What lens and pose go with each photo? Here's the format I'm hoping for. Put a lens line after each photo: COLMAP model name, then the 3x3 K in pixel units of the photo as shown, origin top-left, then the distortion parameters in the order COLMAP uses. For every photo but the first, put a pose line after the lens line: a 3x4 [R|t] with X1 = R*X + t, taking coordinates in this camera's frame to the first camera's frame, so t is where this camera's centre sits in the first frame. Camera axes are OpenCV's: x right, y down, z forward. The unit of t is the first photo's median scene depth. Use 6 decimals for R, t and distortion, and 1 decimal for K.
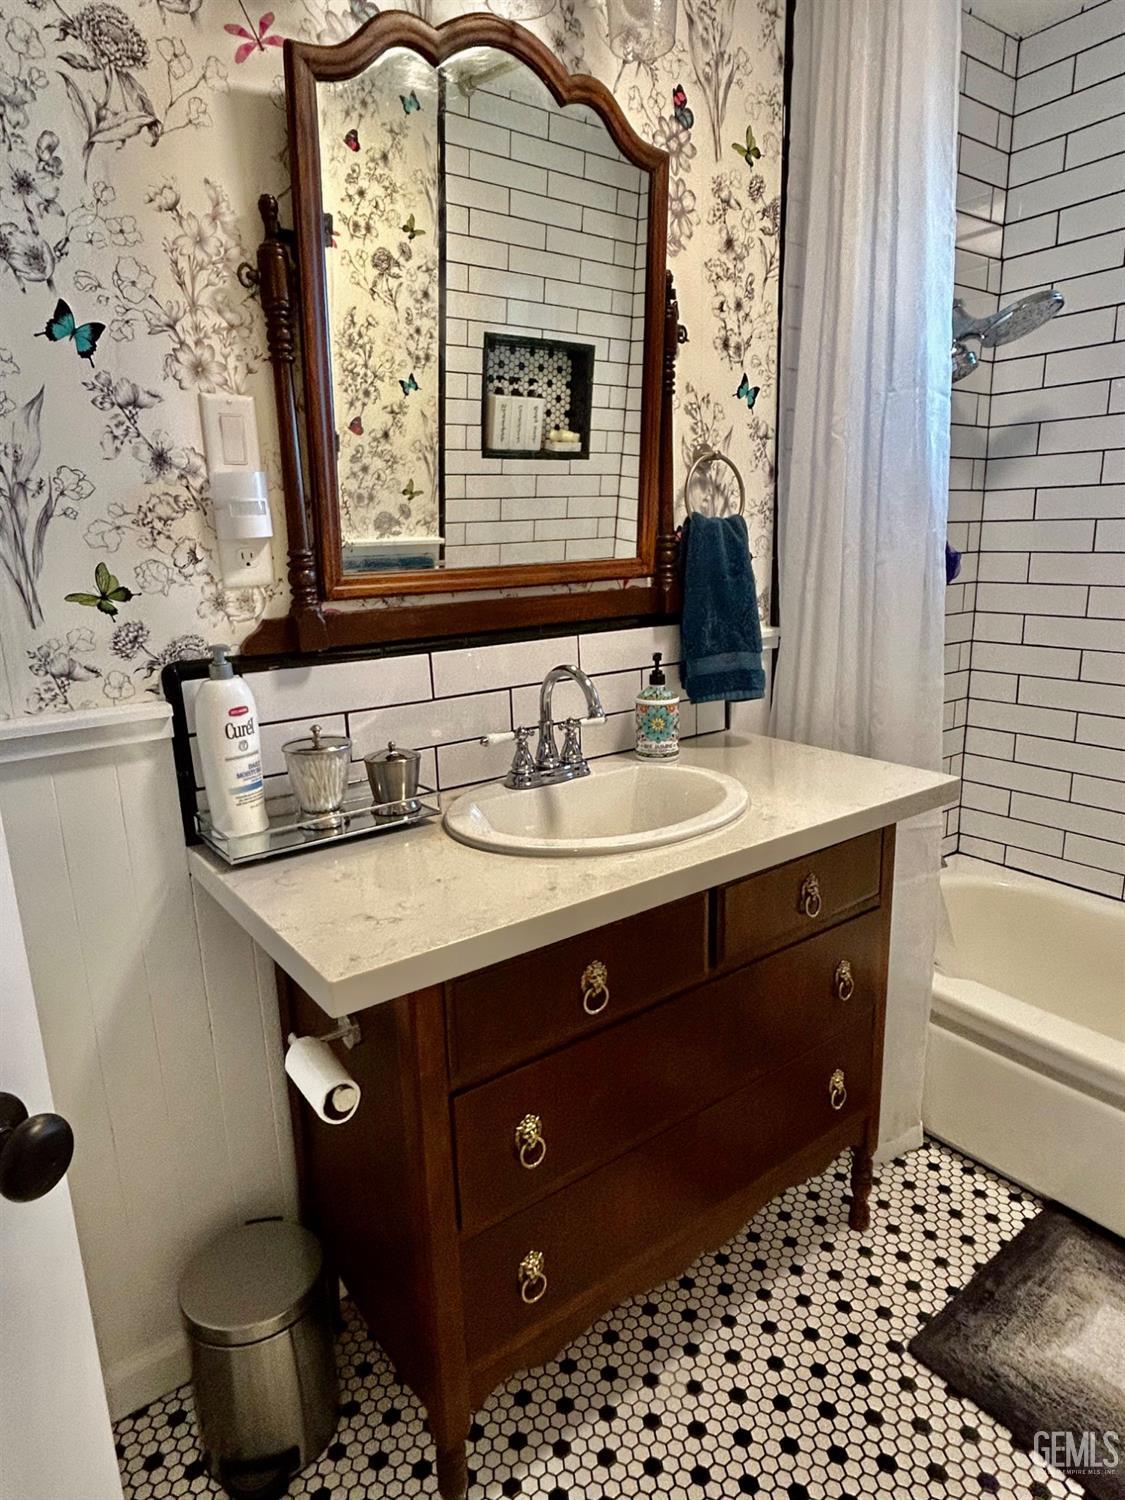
lens RADIAL K [[876.1, 0, 566.0], [0, 876.1, 749.2], [0, 0, 1]] dist [-0.018064, 0.015164]
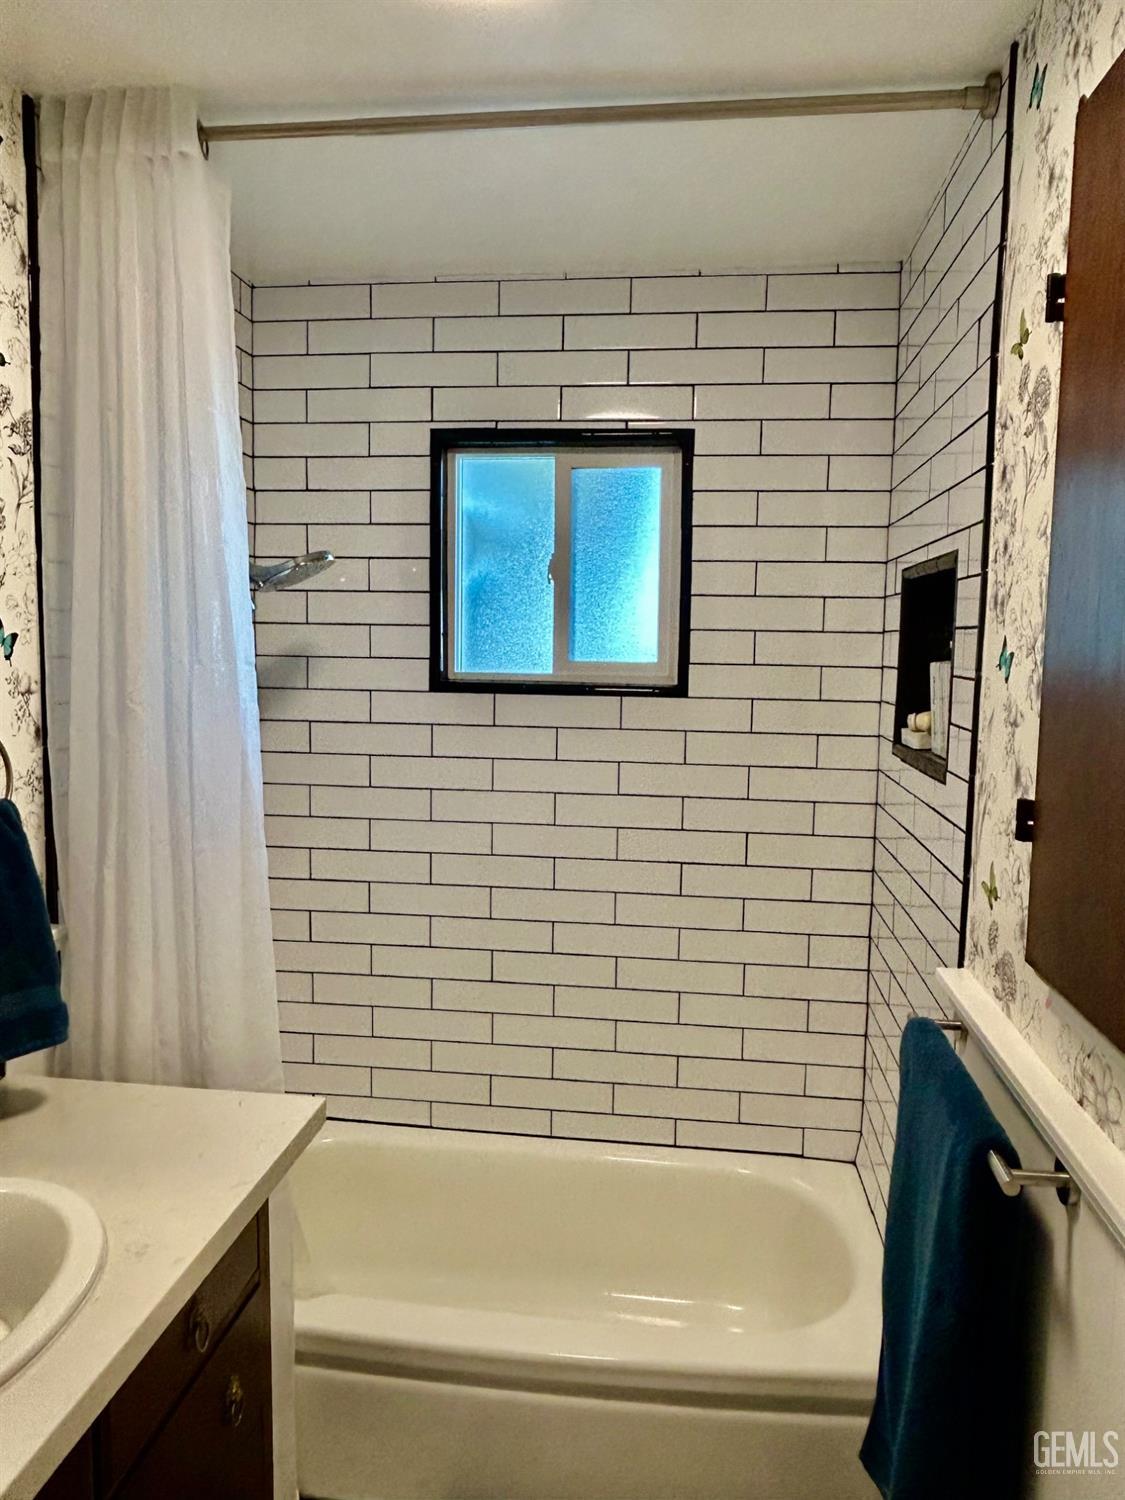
lens RADIAL K [[1017.3, 0, 557.1], [0, 1017.3, 741.8], [0, 0, 1]] dist [0.007974, -0.017634]
pose [[0.682967, -0.034097, 0.729653, -0.122031], [0.134178, 0.987768, -0.079434, -0.187822], [-0.718019, 0.152154, 0.679189, 0.050127]]
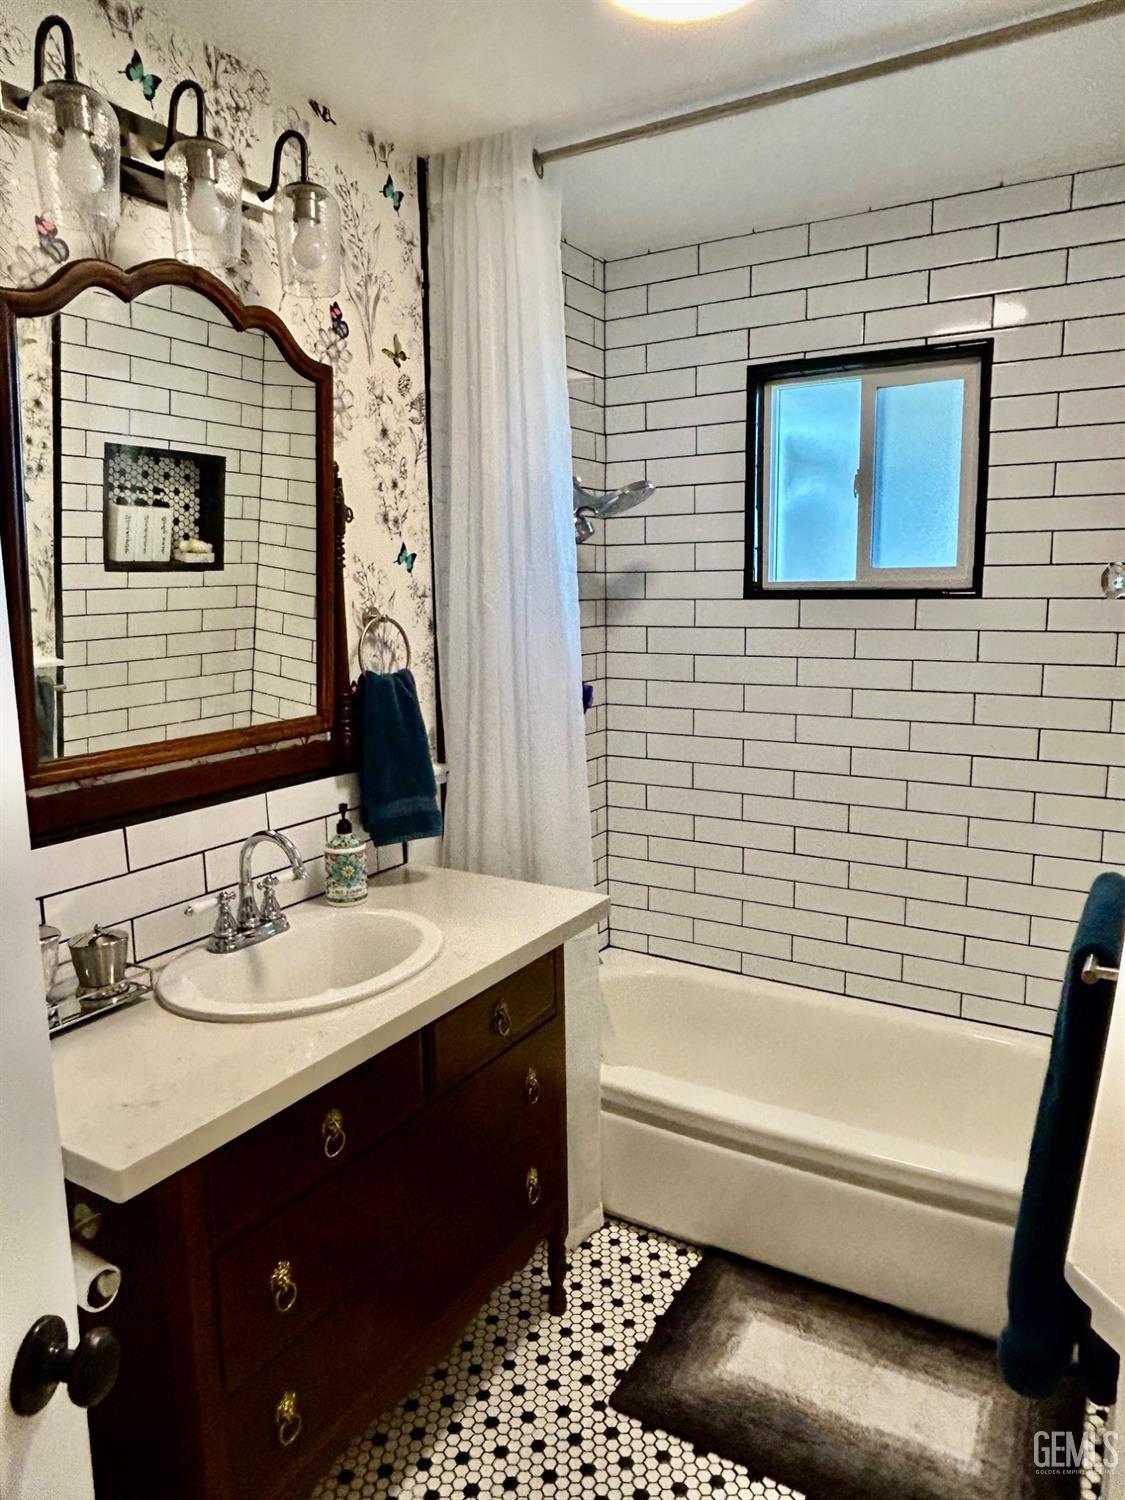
lens RADIAL K [[1017.3, 0, 554.6], [0, 1017.3, 751.3], [0, 0, 1]] dist [0.007974, -0.017634]
pose [[0.925004, -0.048790, 0.376811, -0.118231], [0.076233, 0.995387, -0.058253, -0.079759], [-0.372231, 0.082610, 0.924456, -0.243146]]
